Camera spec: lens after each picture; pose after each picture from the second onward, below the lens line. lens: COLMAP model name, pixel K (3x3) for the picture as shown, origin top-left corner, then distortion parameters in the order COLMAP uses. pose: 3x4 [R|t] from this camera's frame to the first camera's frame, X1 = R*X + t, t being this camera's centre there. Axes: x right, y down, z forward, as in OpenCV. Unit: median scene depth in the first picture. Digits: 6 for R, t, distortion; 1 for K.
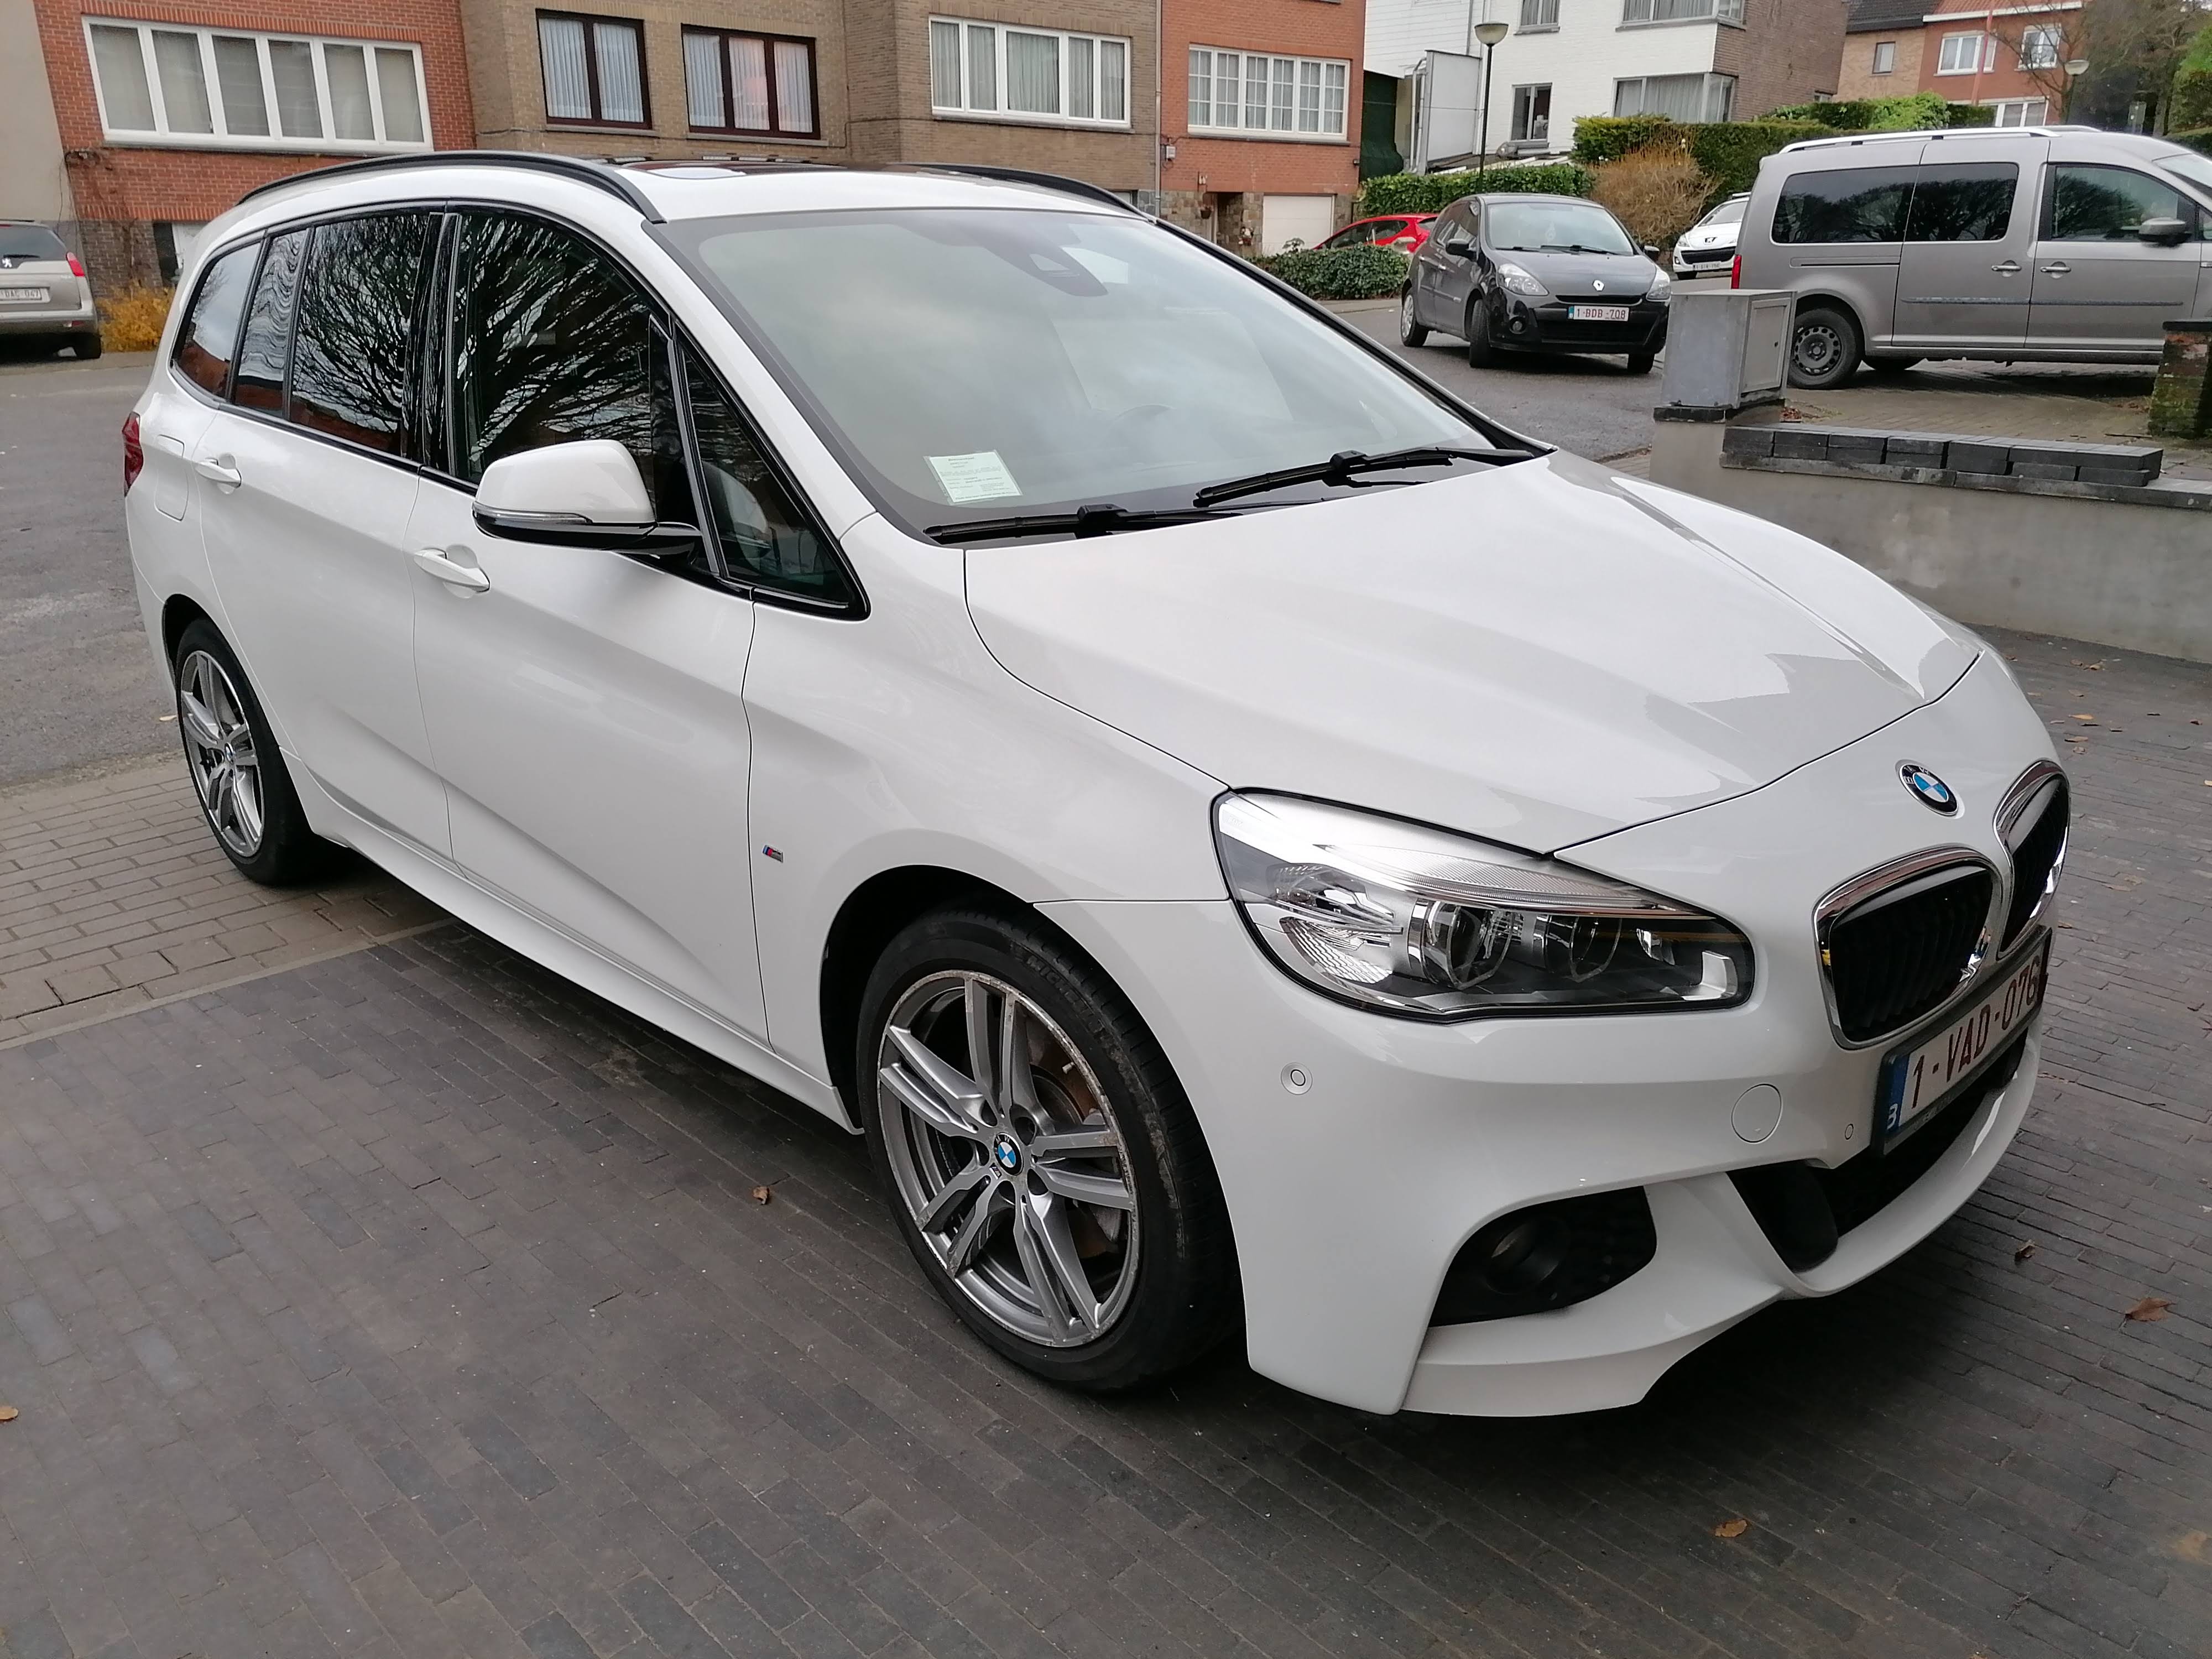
lens RADIAL K [[1619.7, 0, 1102.1], [0, 1619.7, 828.4], [0, 0, 1]] dist [0.057673, -0.049586]
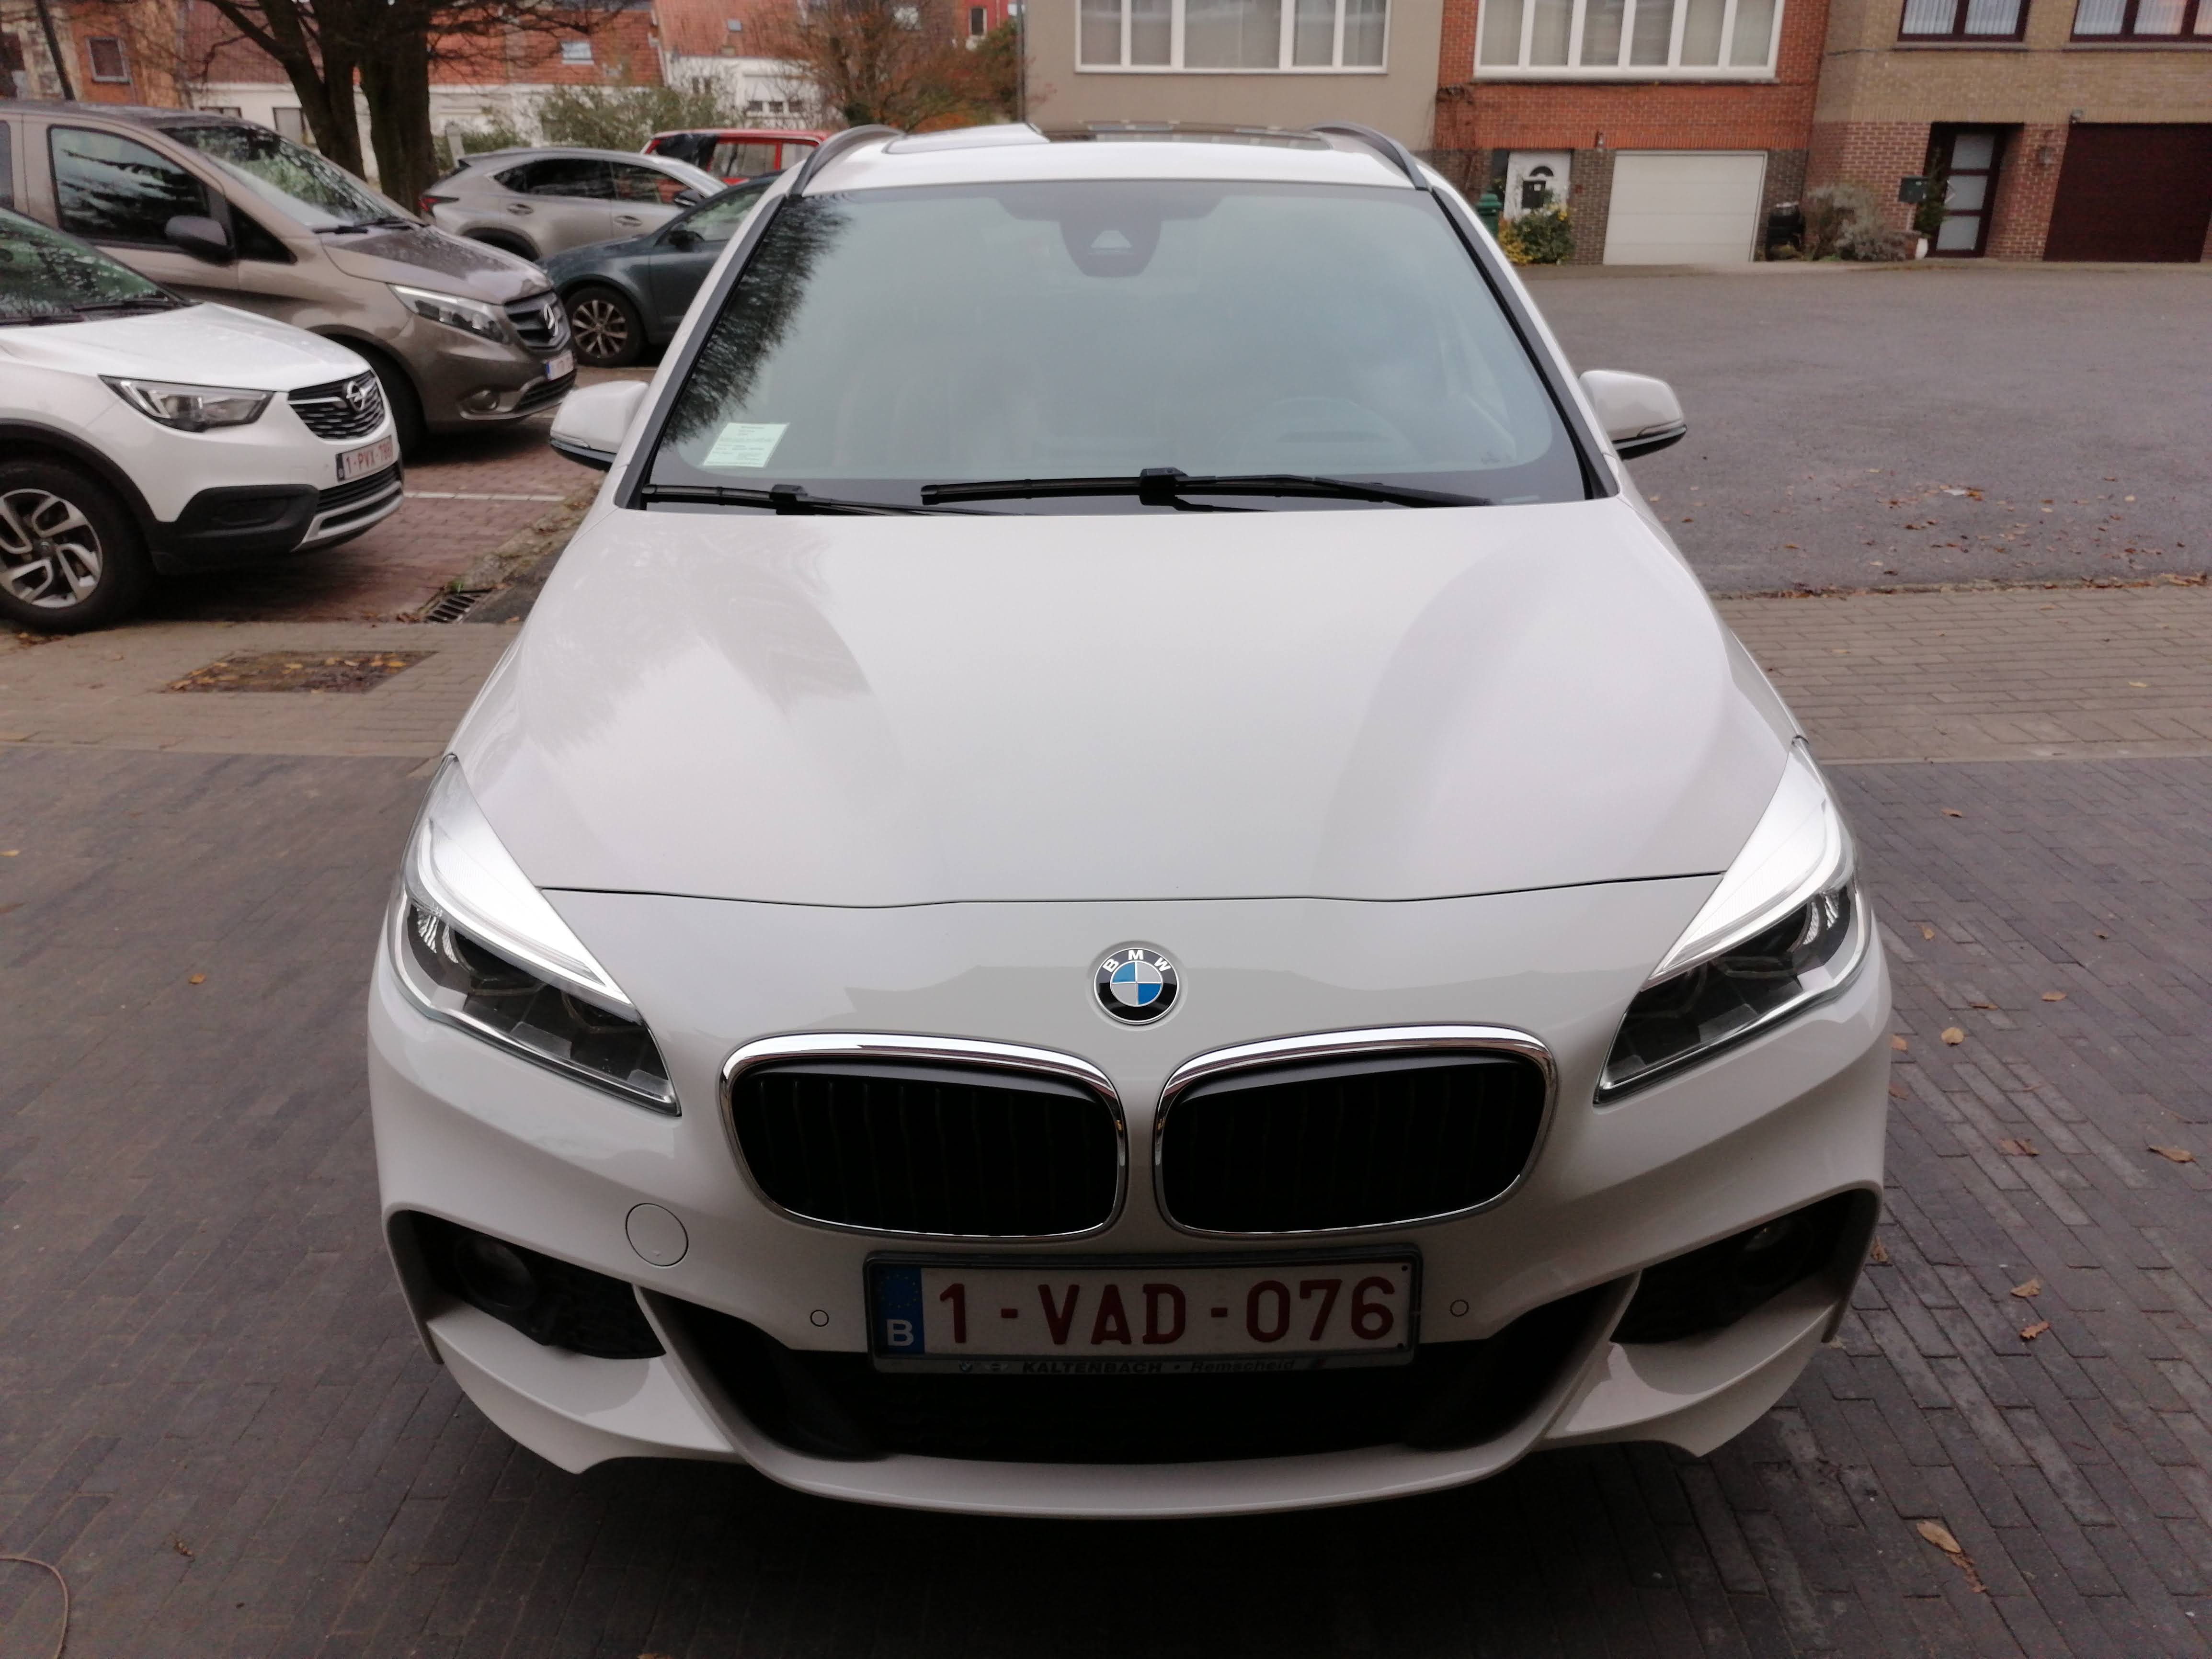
lens RADIAL K [[1620.7, 0, 1140.3], [0, 1620.7, 826.5], [0, 0, 1]] dist [0.007381, -0.000910]
pose [[0.737528, 0.259739, -0.623368, 0.867979], [-0.231835, 0.964360, 0.127528, -0.176000], [0.634275, 0.050463, 0.771459, 0.361780]]
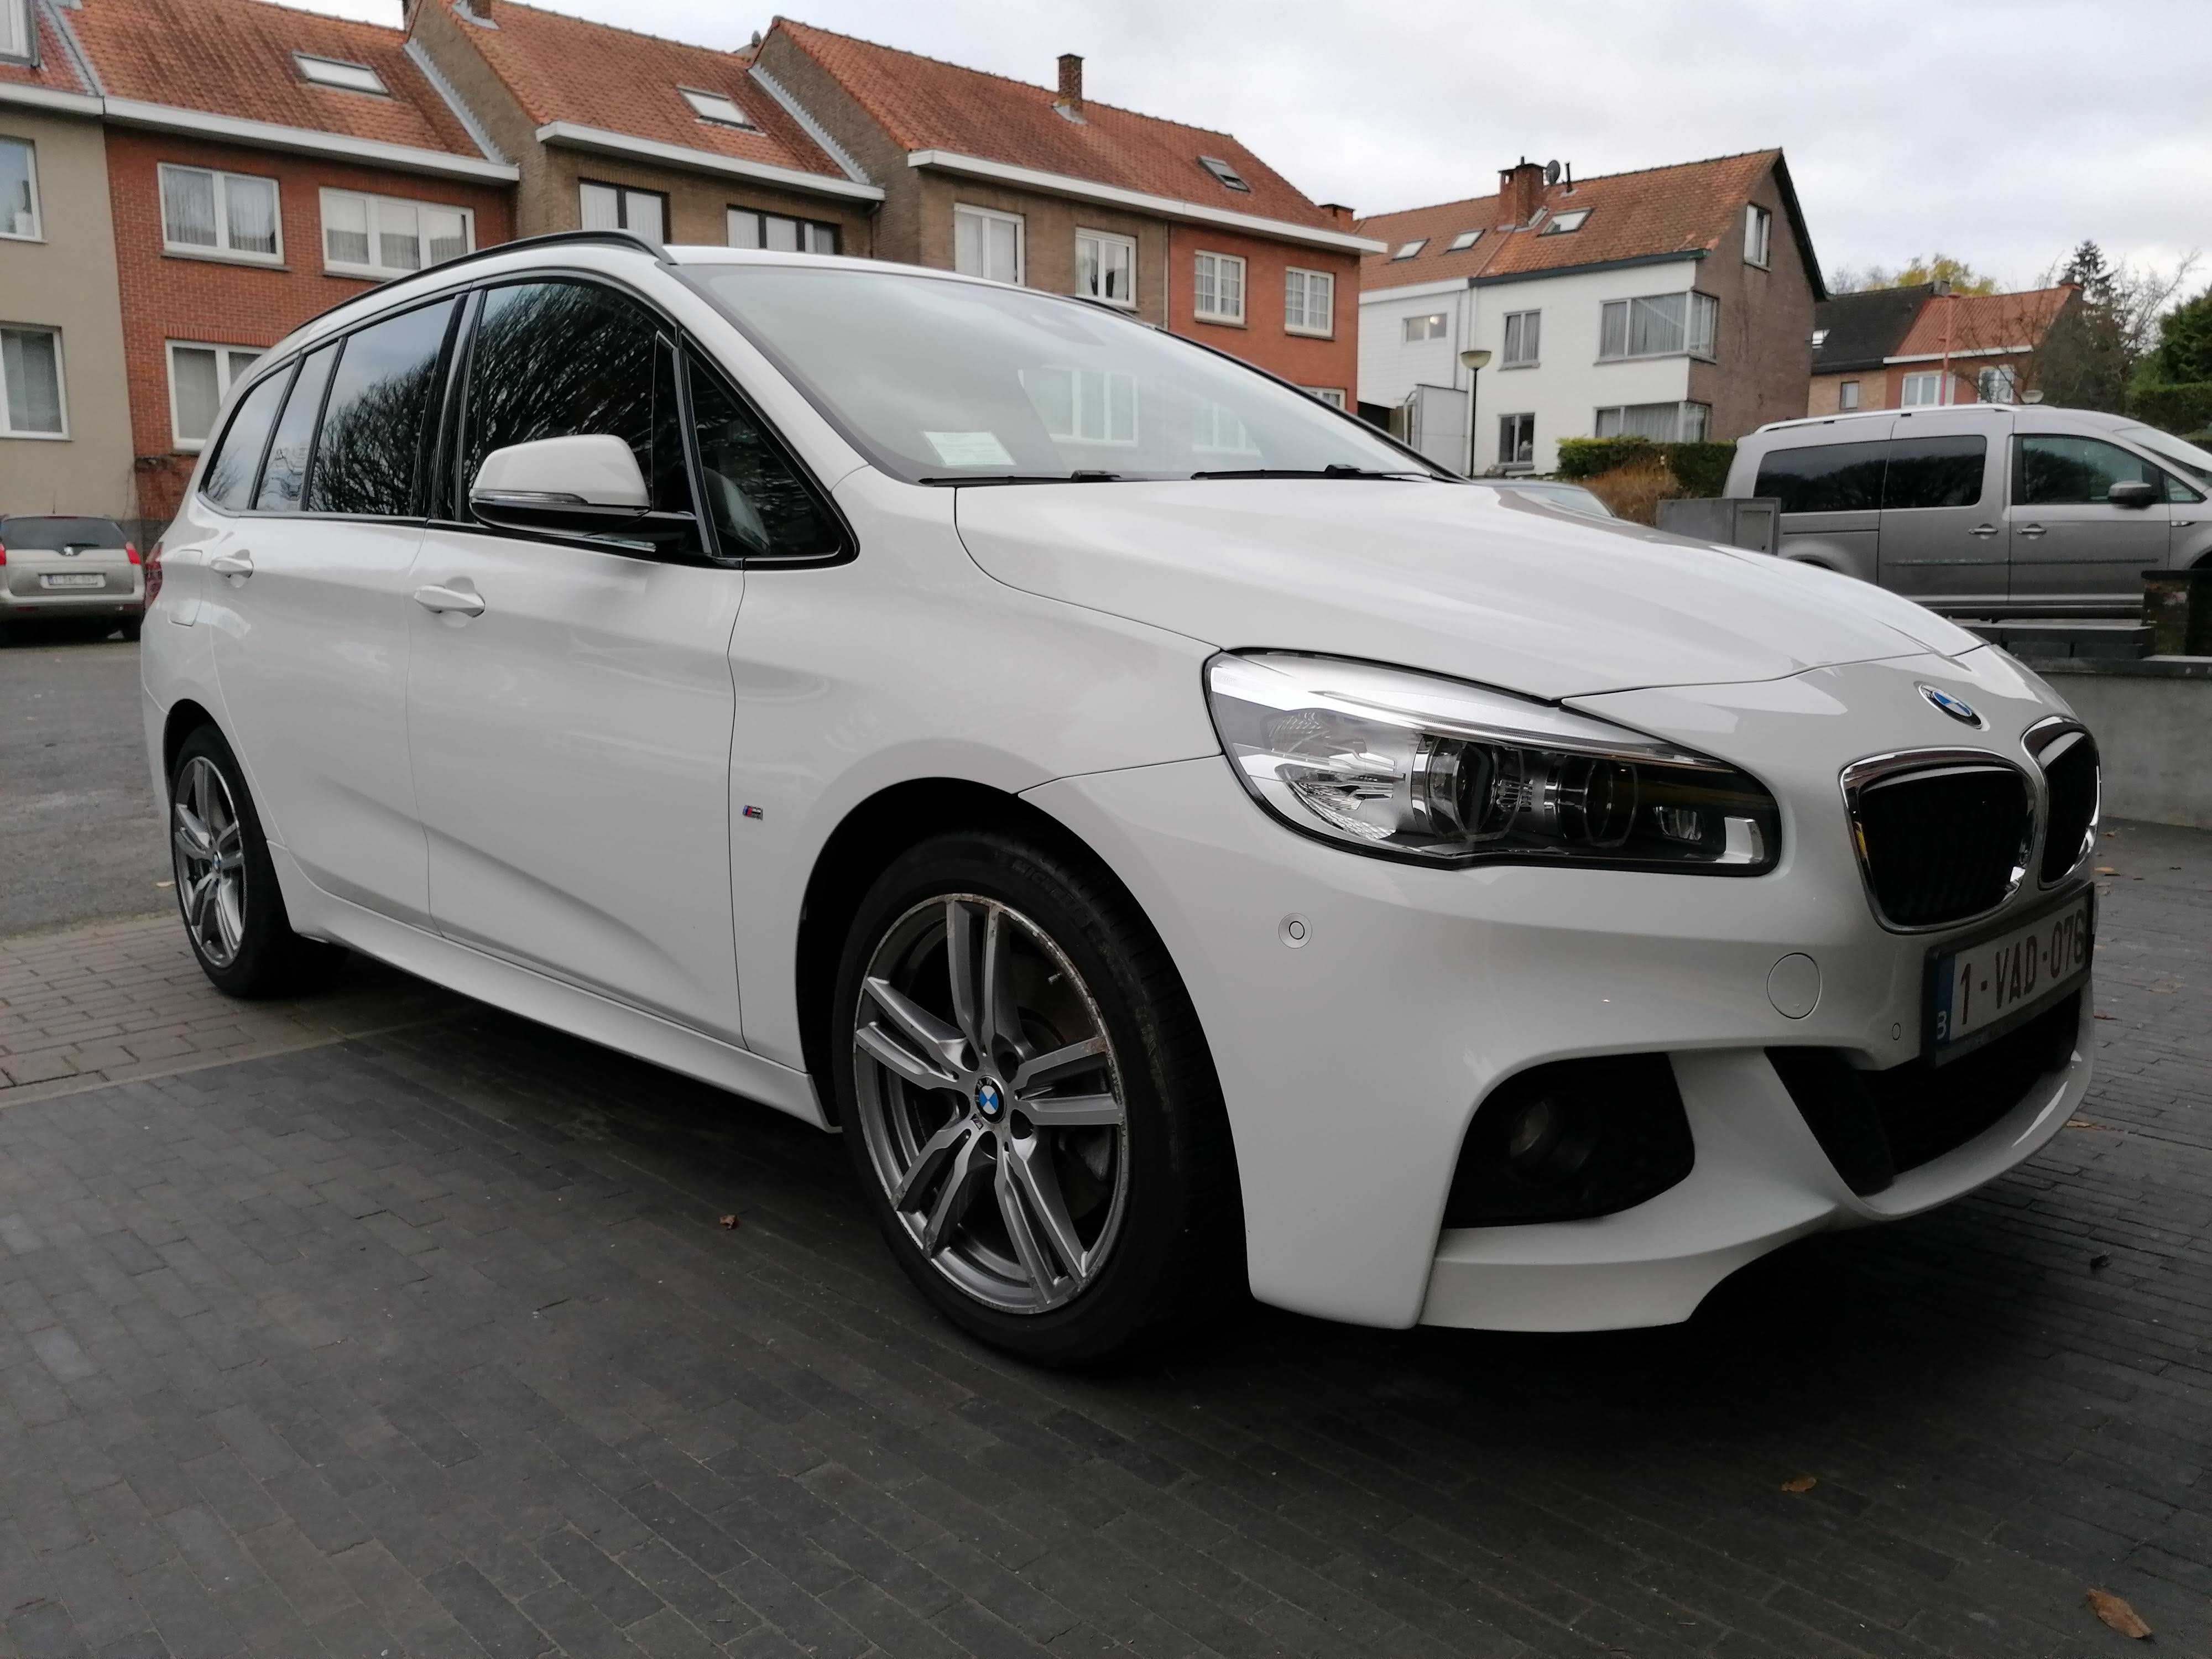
lens RADIAL K [[1624.5, 0, 1098.9], [0, 1624.5, 830.1], [0, 0, 1]] dist [0.053382, -0.048107]
pose [[0.999961, 0.002658, -0.008424, 0.010967], [-0.004121, 0.983886, -0.178747, 0.199910], [0.007813, 0.178775, 0.983859, 0.053025]]
